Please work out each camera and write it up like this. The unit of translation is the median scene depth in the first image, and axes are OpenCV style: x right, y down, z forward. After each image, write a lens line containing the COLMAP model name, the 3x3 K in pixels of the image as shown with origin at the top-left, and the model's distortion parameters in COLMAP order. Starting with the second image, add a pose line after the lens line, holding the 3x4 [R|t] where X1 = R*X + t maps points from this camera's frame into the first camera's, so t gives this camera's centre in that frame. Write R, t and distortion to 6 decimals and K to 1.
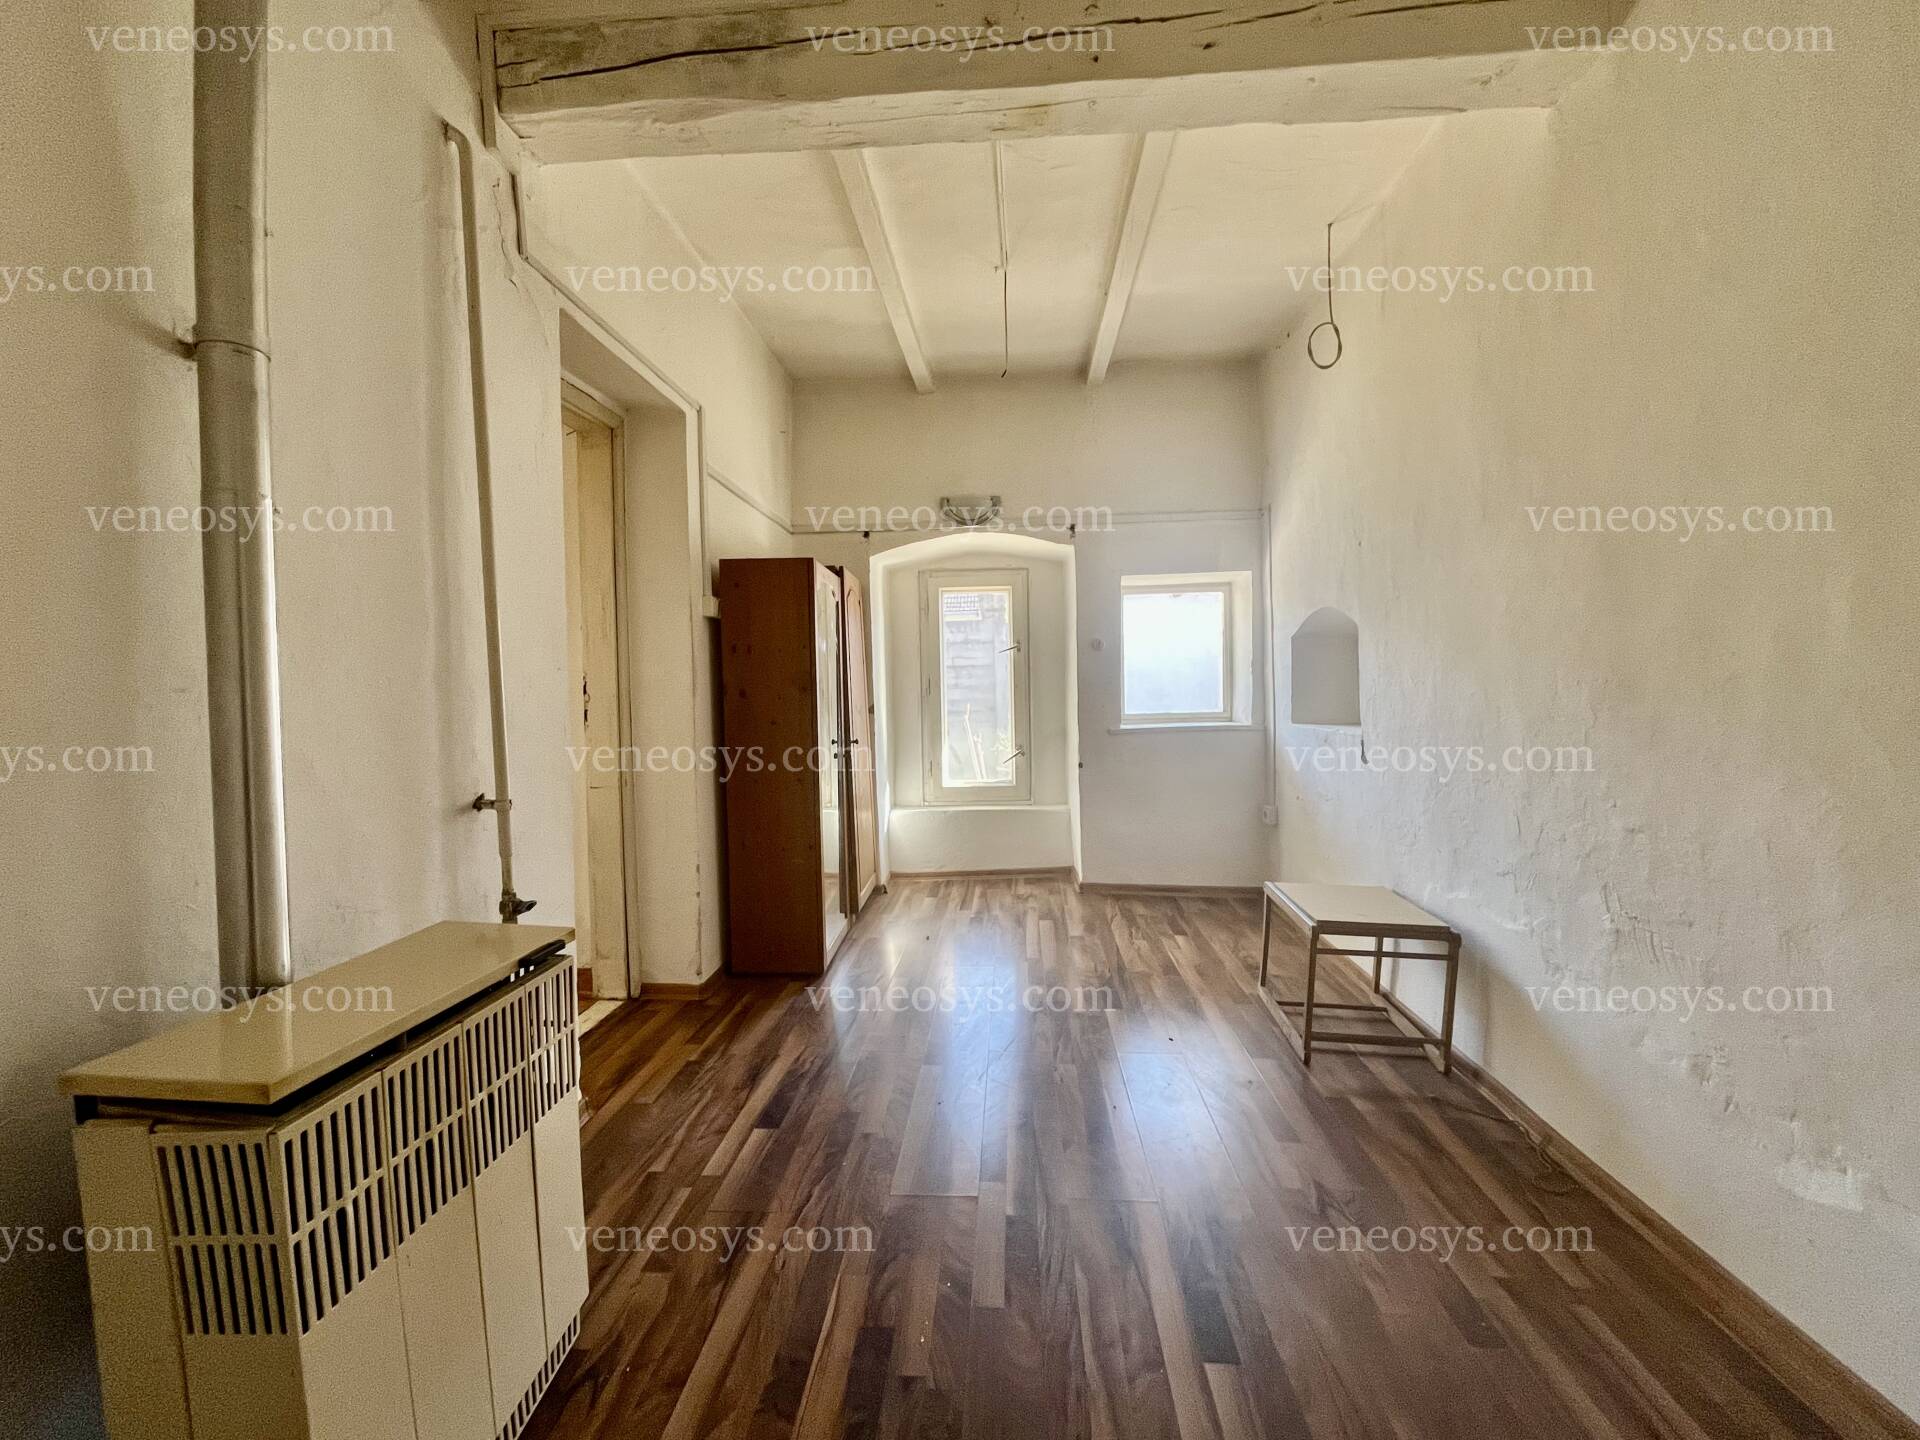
lens RADIAL K [[782.9, 0, 953.3], [0, 782.9, 720.6], [0, 0, 1]] dist [-0.001494, 0.000084]
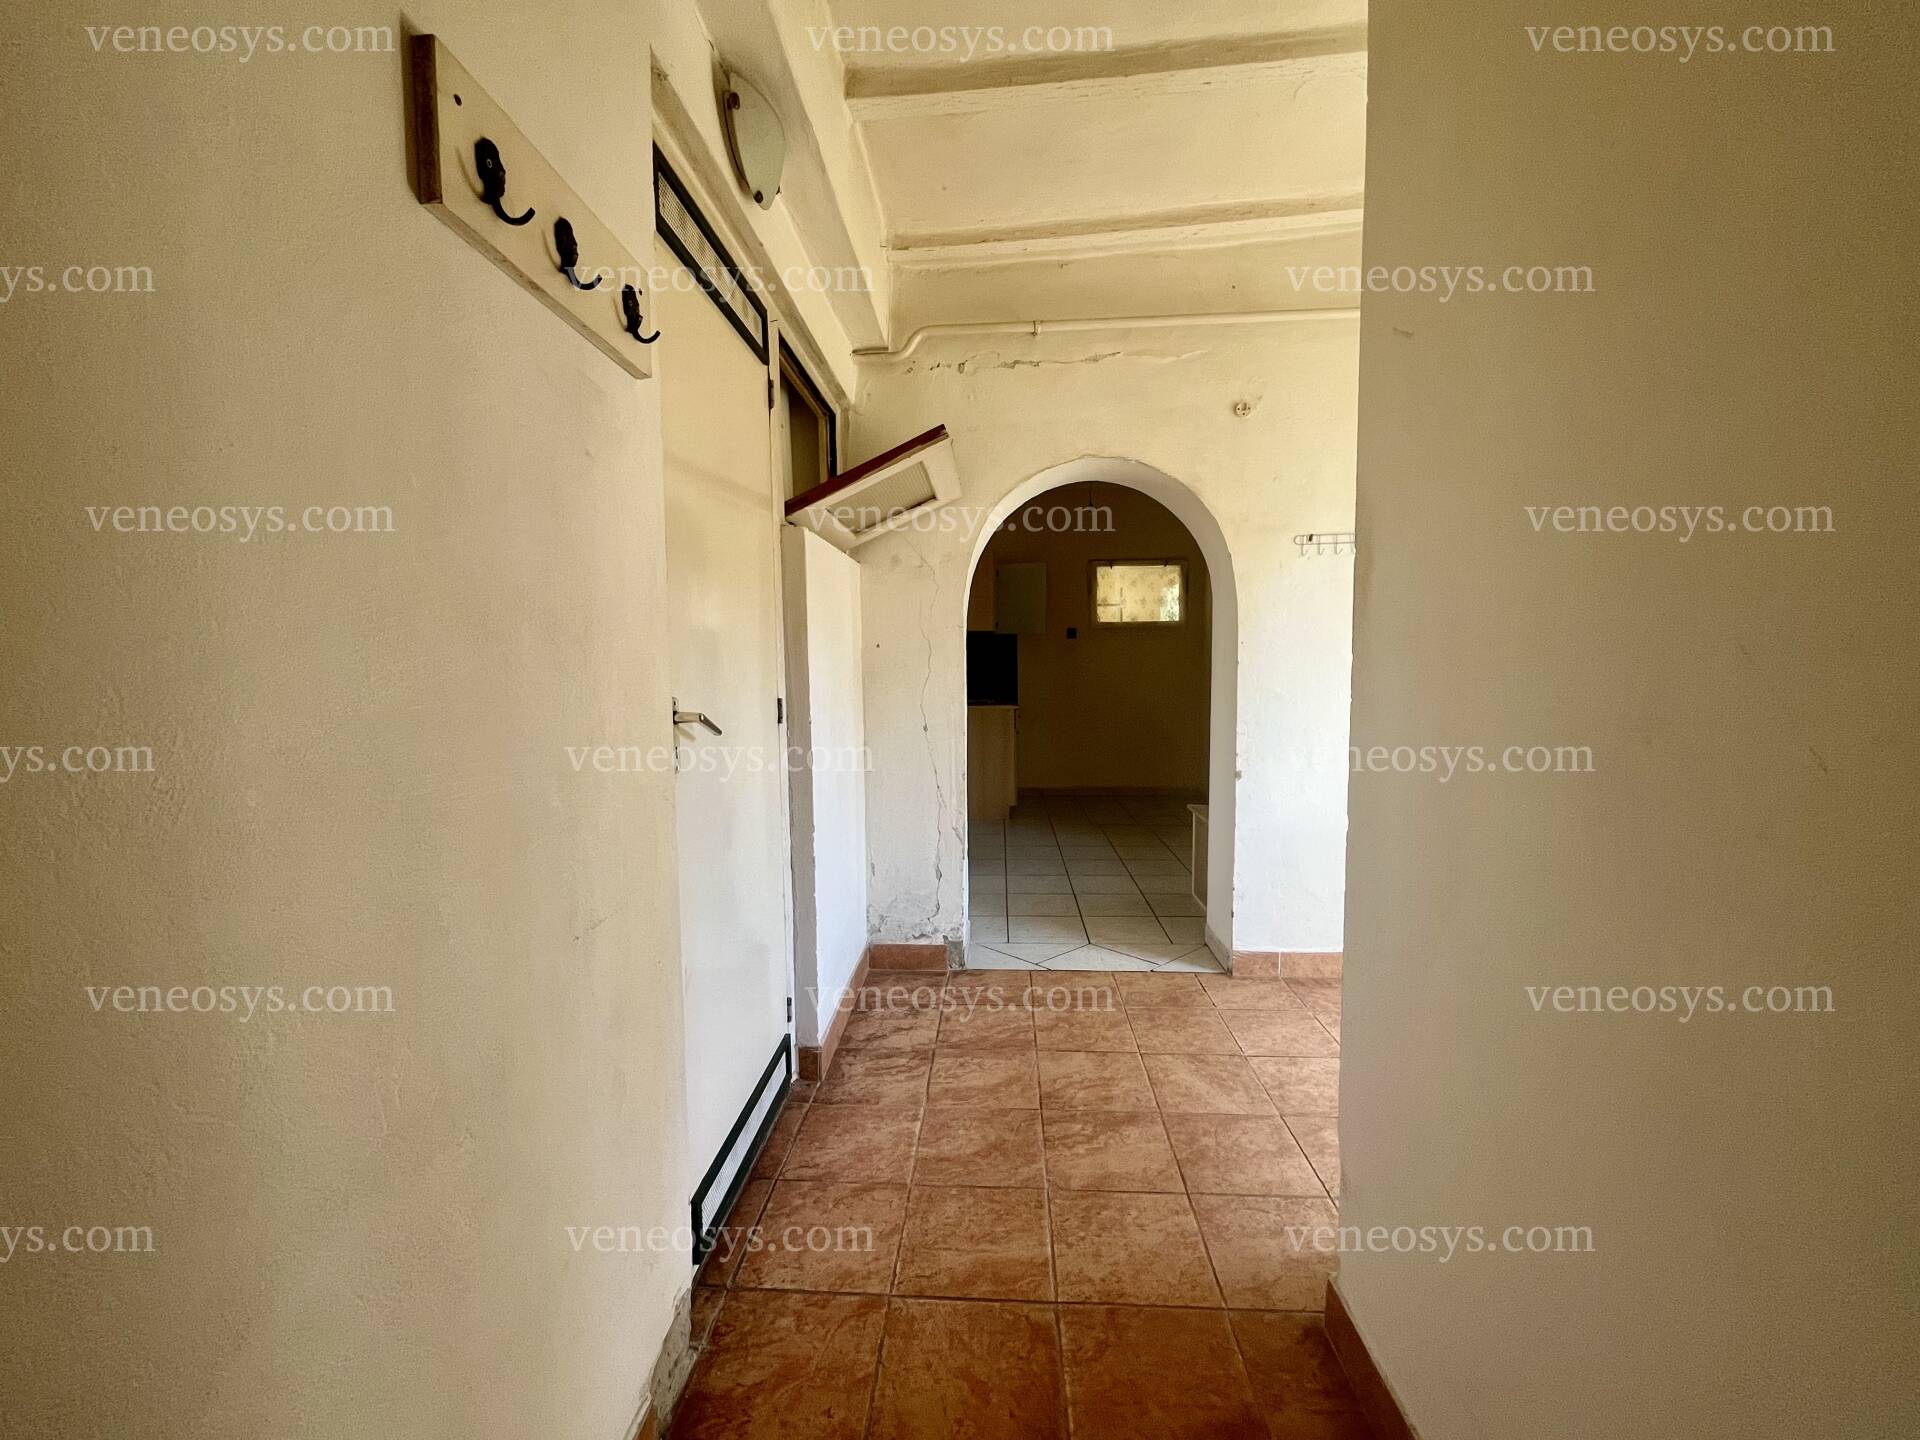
lens RADIAL K [[782.9, 0, 953.3], [0, 782.9, 720.6], [0, 0, 1]] dist [-0.001494, 0.000084]
pose [[1.000000, 0.000345, 0.000013, -0.000140], [-0.000345, 1.000000, -0.000418, -0.624397], [-0.000013, 0.000418, 1.000000, -0.000357]]
